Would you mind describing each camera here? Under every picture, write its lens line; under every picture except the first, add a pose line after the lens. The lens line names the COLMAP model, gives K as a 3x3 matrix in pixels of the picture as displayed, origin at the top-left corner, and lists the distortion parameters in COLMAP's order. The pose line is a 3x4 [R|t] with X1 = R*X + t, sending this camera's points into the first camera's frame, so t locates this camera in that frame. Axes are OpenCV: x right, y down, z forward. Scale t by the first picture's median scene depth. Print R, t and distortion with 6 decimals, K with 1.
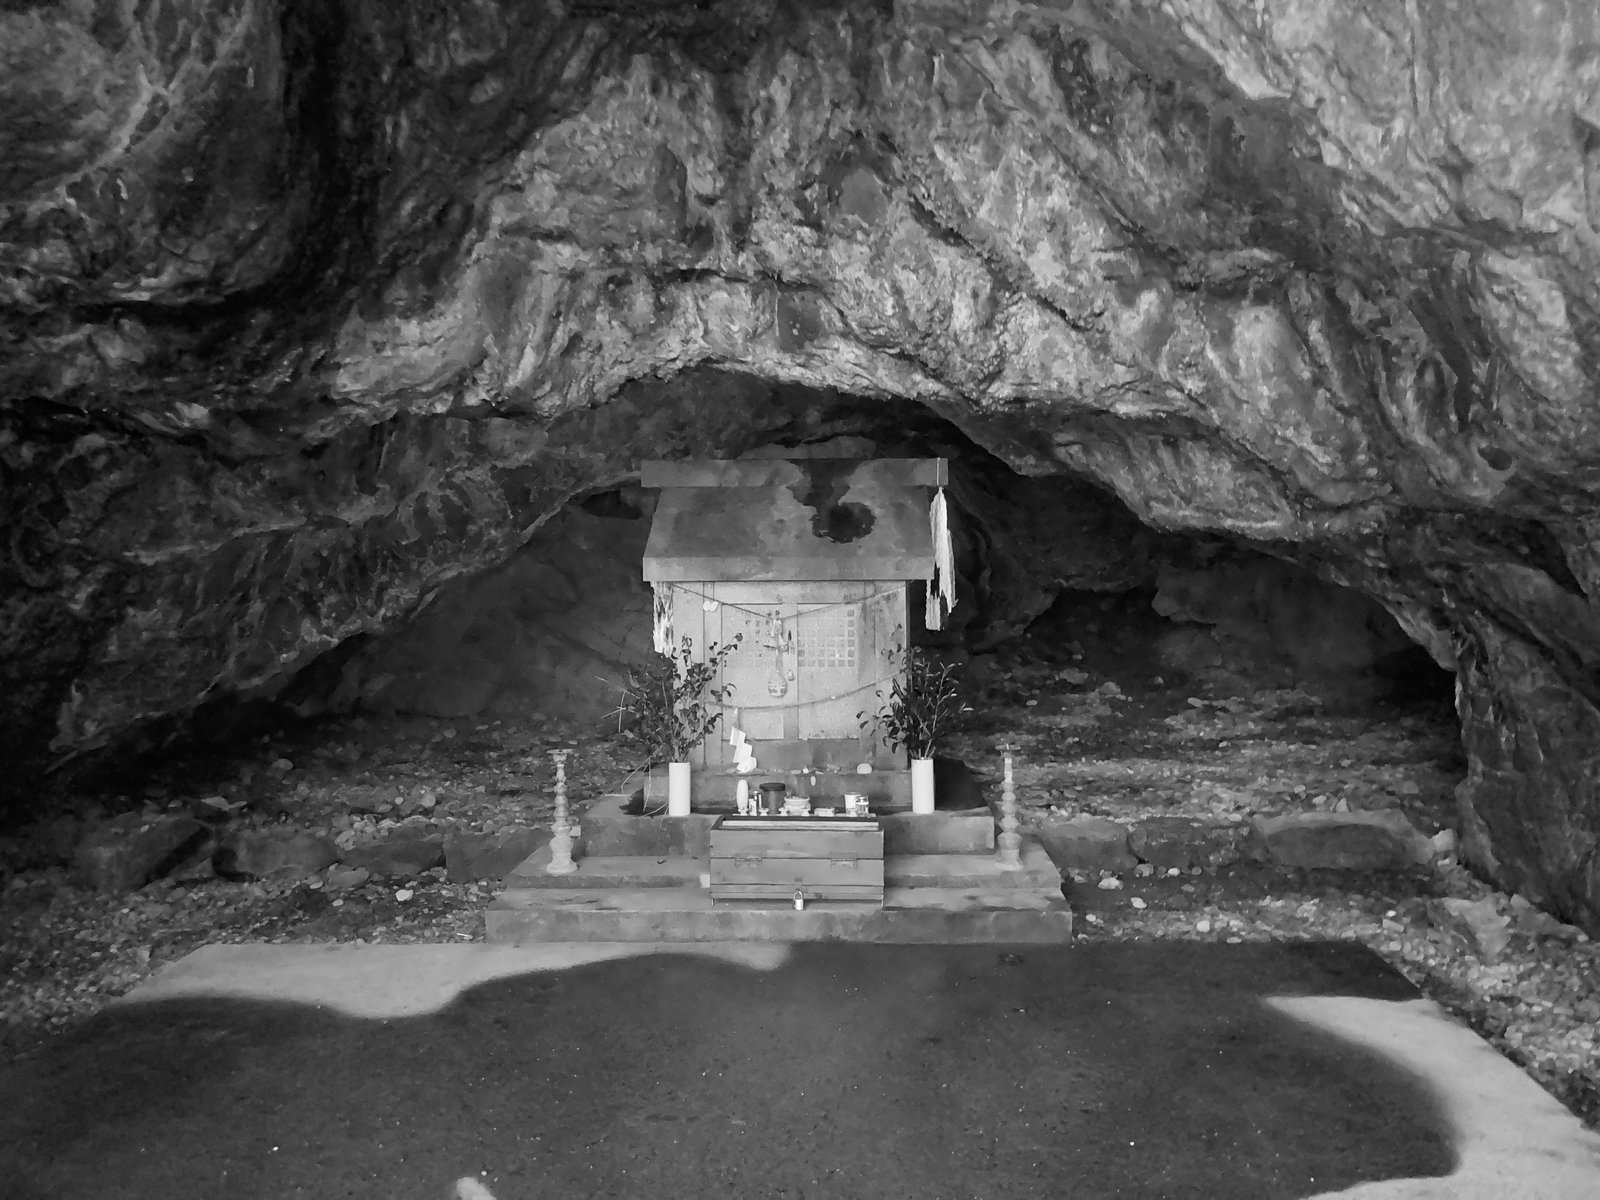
lens RADIAL K [[1304.7, 0, 790.8], [0, 1304.7, 610.9], [0, 0, 1]] dist [0.011412, -0.008838]
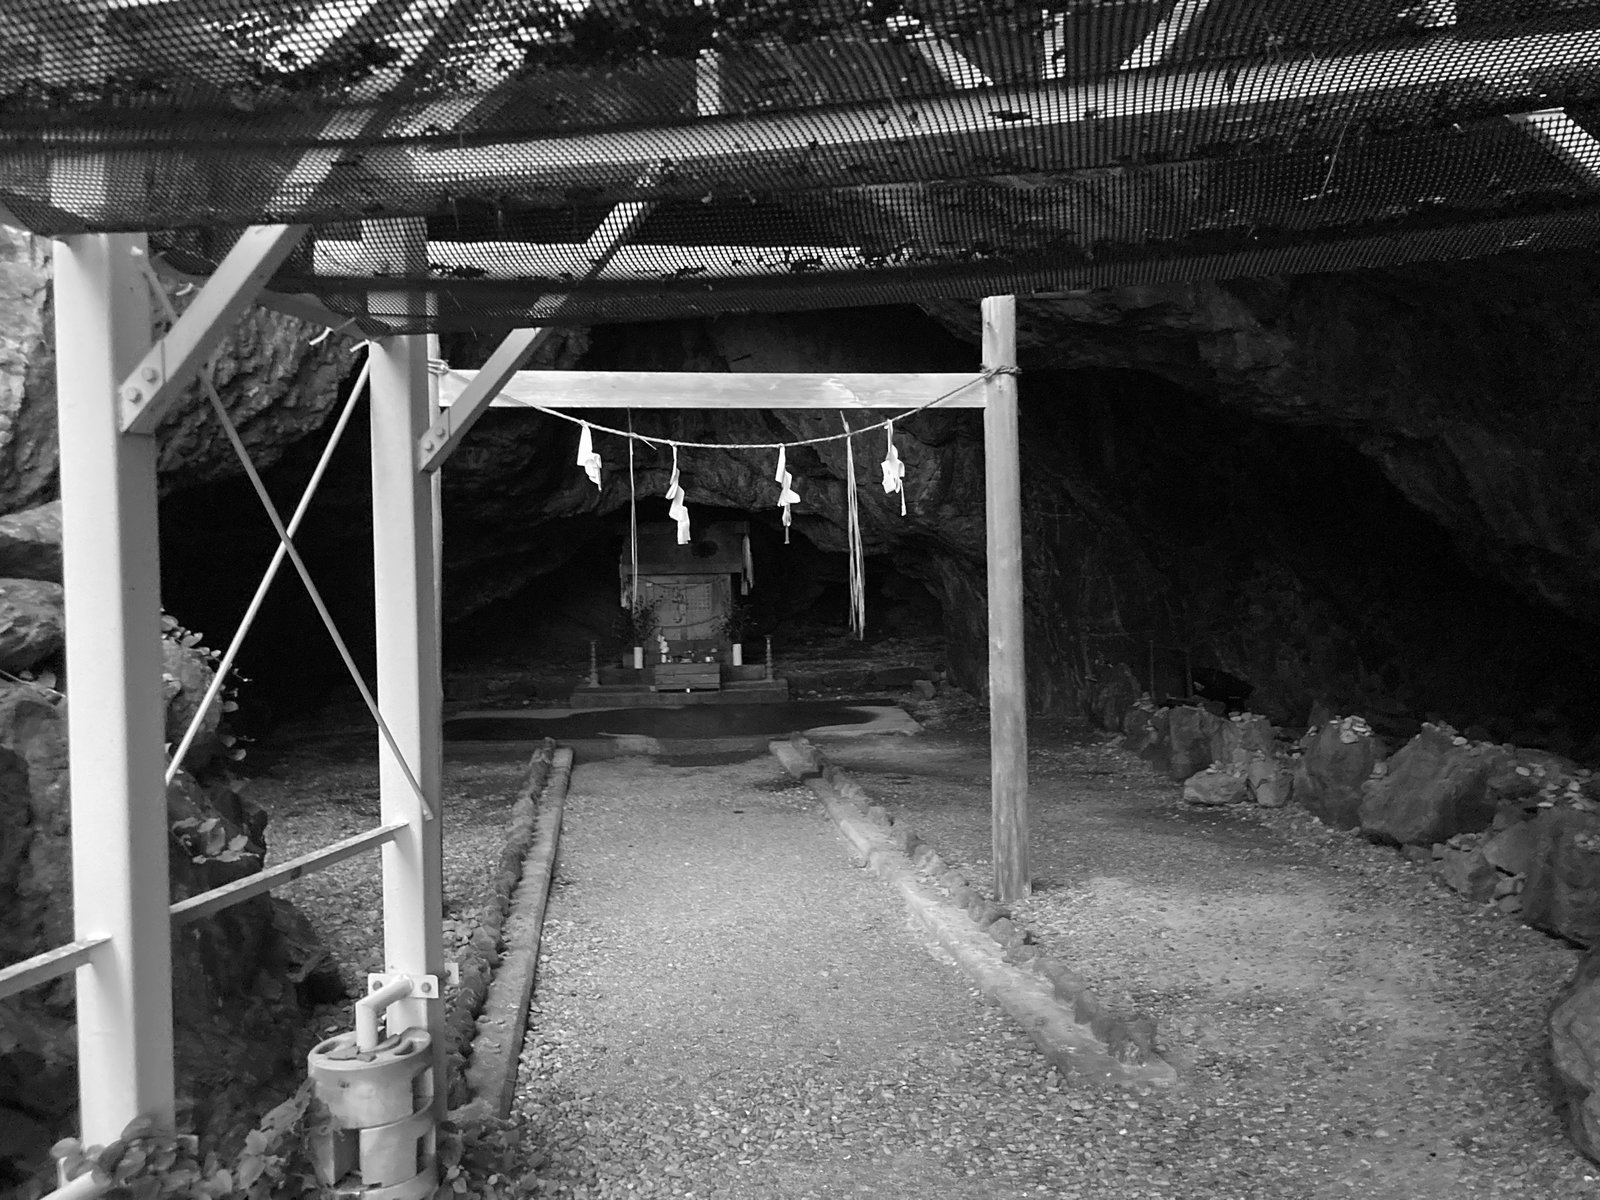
lens RADIAL K [[1304.7, 0, 790.8], [0, 1304.7, 610.9], [0, 0, 1]] dist [0.011412, -0.008838]
pose [[0.995312, -0.011139, 0.096069, -0.047797], [0.012142, 0.999878, -0.009866, 0.101989], [-0.095947, 0.010987, 0.995326, -2.025236]]
